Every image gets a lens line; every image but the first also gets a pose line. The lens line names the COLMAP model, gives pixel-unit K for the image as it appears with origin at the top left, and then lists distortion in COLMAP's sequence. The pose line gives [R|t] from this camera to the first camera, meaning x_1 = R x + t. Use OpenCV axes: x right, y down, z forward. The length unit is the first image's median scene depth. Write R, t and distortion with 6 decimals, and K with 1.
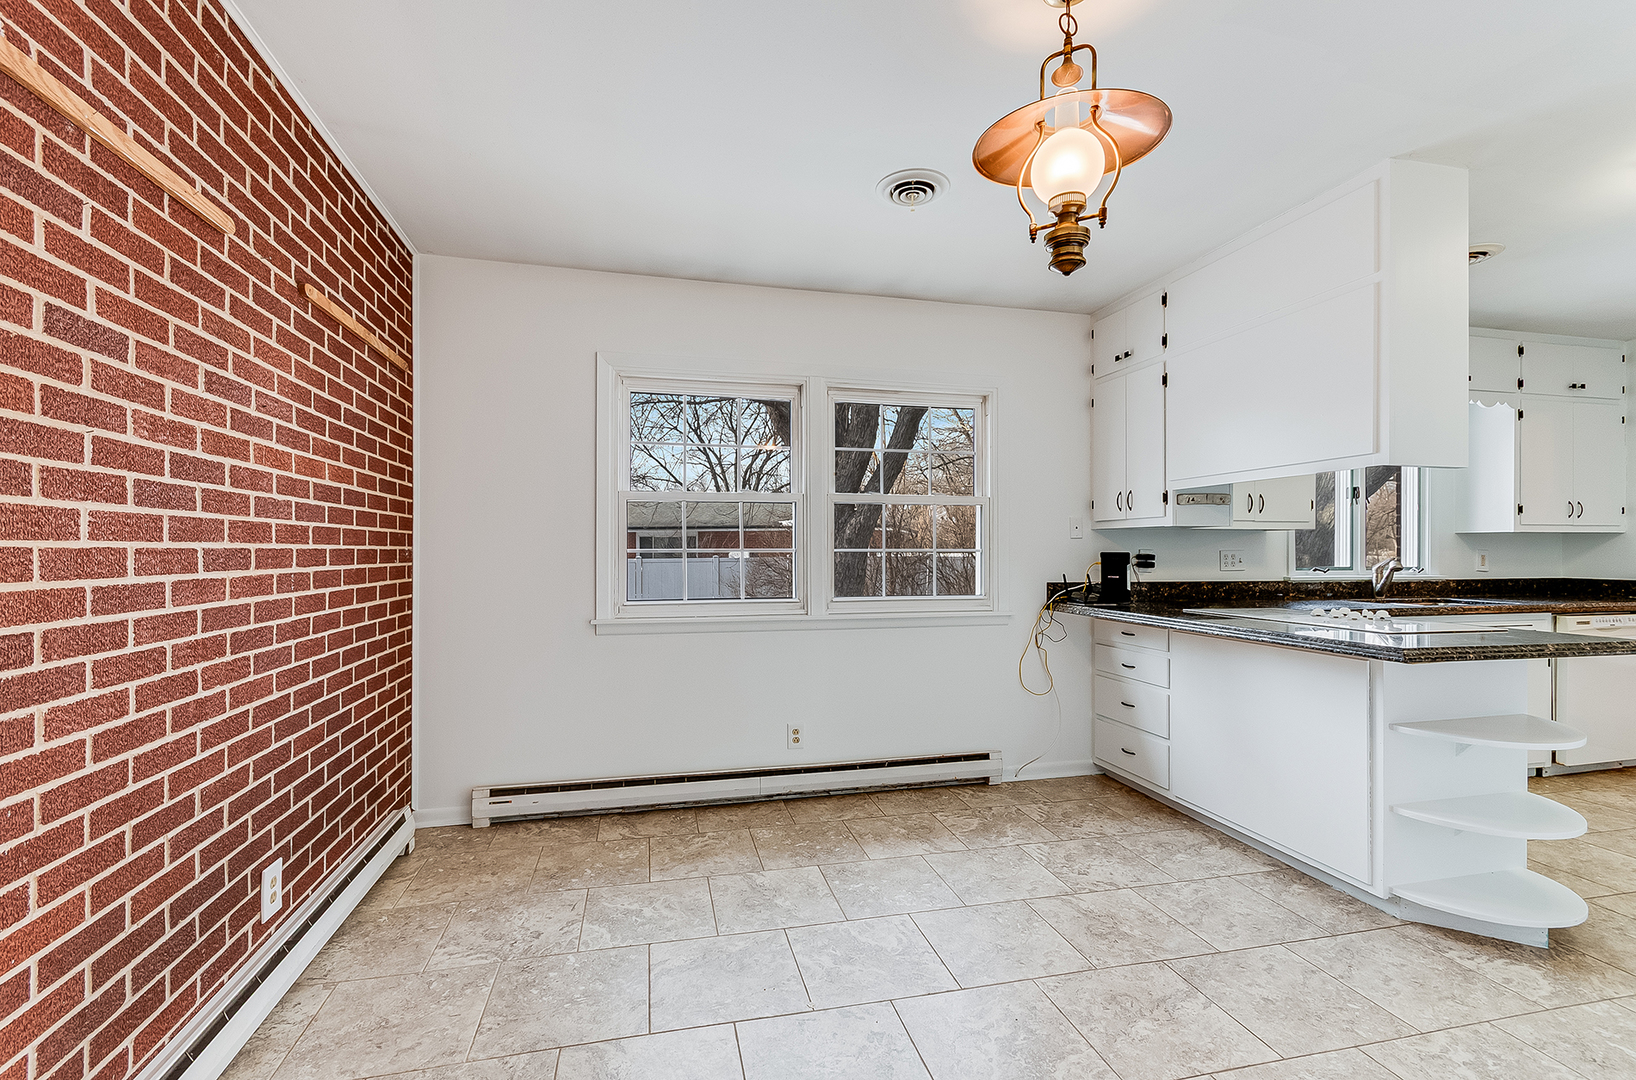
lens RADIAL K [[720.0, 0, 813.2], [0, 720.0, 550.4], [0, 0, 1]] dist [0.003189, -0.001043]
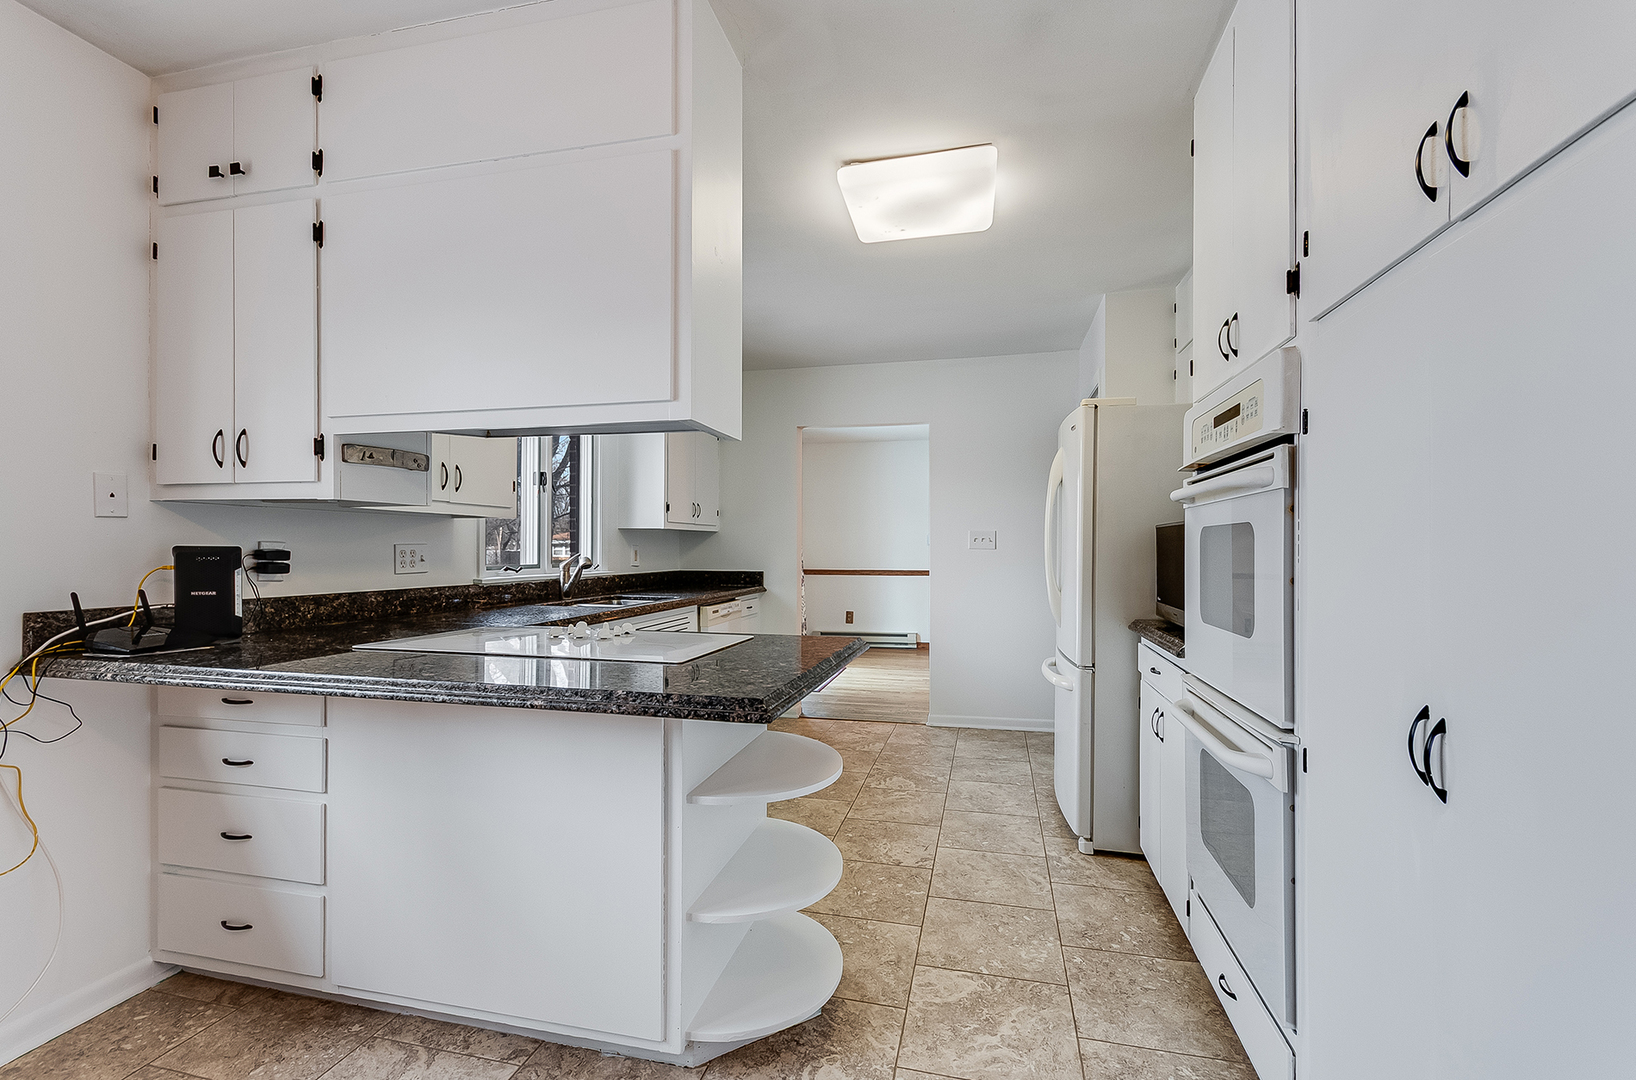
lens RADIAL K [[720.0, 0, 815.1], [0, 720.0, 548.4], [0, 0, 1]] dist [0.003189, -0.001043]
pose [[0.455454, 0.001612, 0.890258, 0.150250], [-0.003921, 0.999992, 0.000195, 0.002499], [-0.890251, -0.003580, 0.455457, 0.360717]]
